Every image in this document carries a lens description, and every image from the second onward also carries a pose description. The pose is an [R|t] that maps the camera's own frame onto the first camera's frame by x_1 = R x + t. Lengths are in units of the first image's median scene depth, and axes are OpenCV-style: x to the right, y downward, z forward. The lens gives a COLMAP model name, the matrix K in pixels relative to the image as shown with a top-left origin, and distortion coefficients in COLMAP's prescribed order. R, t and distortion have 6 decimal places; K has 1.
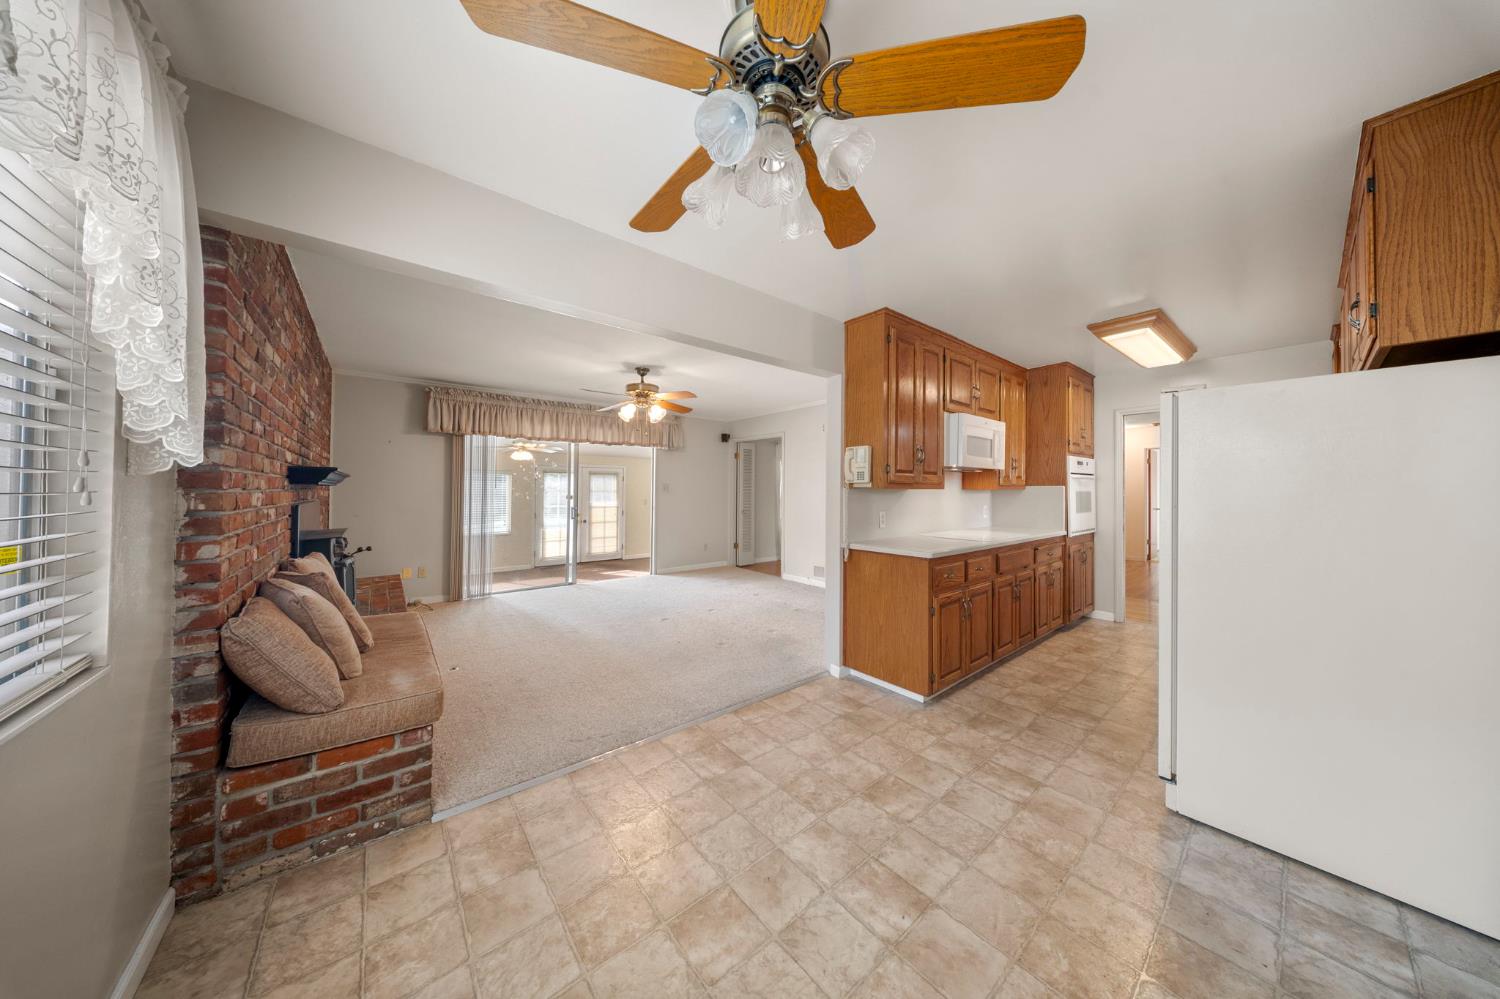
lens RADIAL K [[452.9, 0, 732.1], [0, 452.9, 489.4], [0, 0, 1]] dist [0.000698, -0.000085]
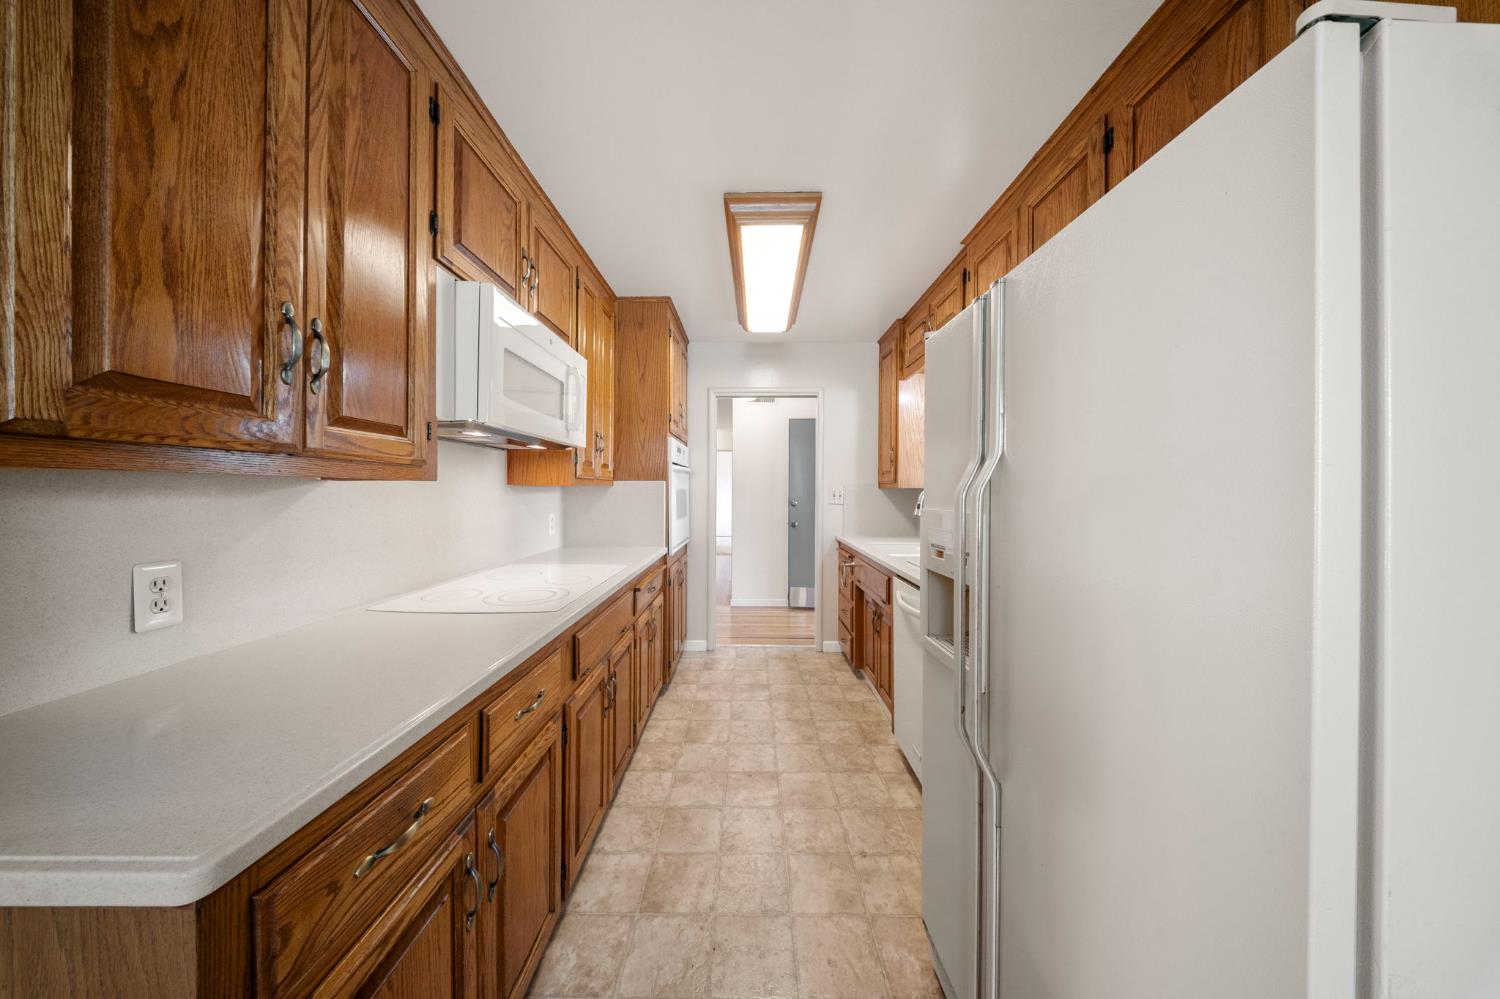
lens RADIAL K [[452.9, 0, 749.8], [0, 452.9, 494.8], [0, 0, 1]] dist [0.000698, -0.000085]
pose [[0.617761, -0.006408, 0.786340, 0.316511], [-0.003169, 0.999938, 0.010639, 0.005661], [-0.786360, -0.009065, 0.617702, 0.544294]]
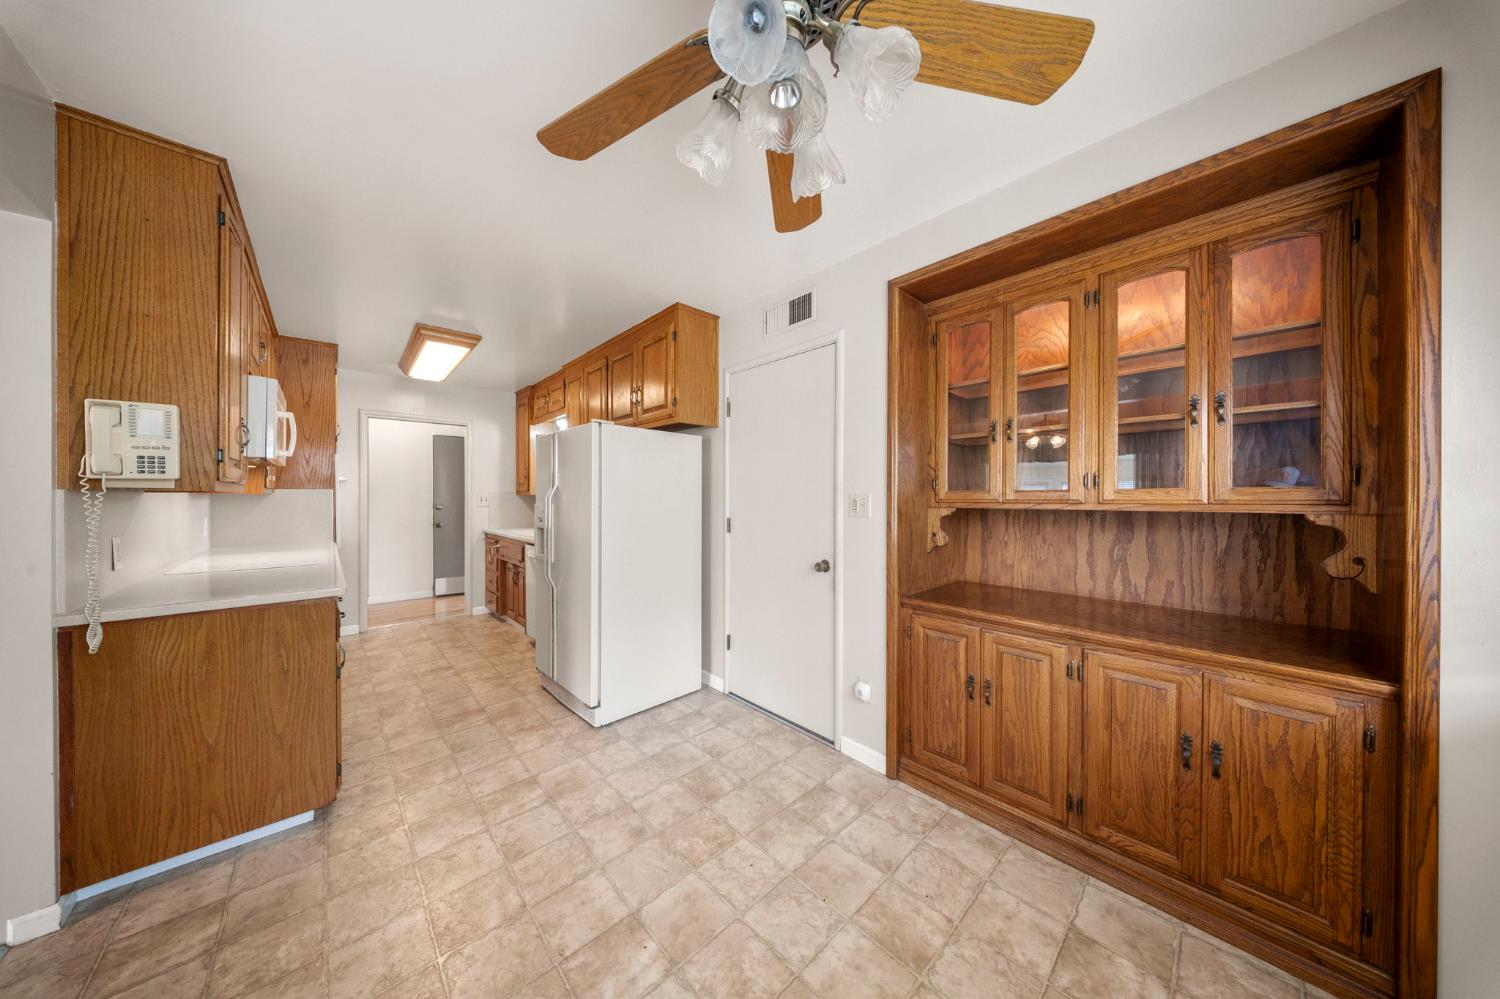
lens RADIAL K [[452.9, 0, 755.1], [0, 452.9, 498.1], [0, 0, 1]] dist [0.000698, -0.000085]
pose [[-0.092703, -0.006599, 0.995672, -0.215181], [-0.001763, 0.999978, 0.006464, 0.000990], [-0.995692, -0.001156, -0.092712, 0.320995]]
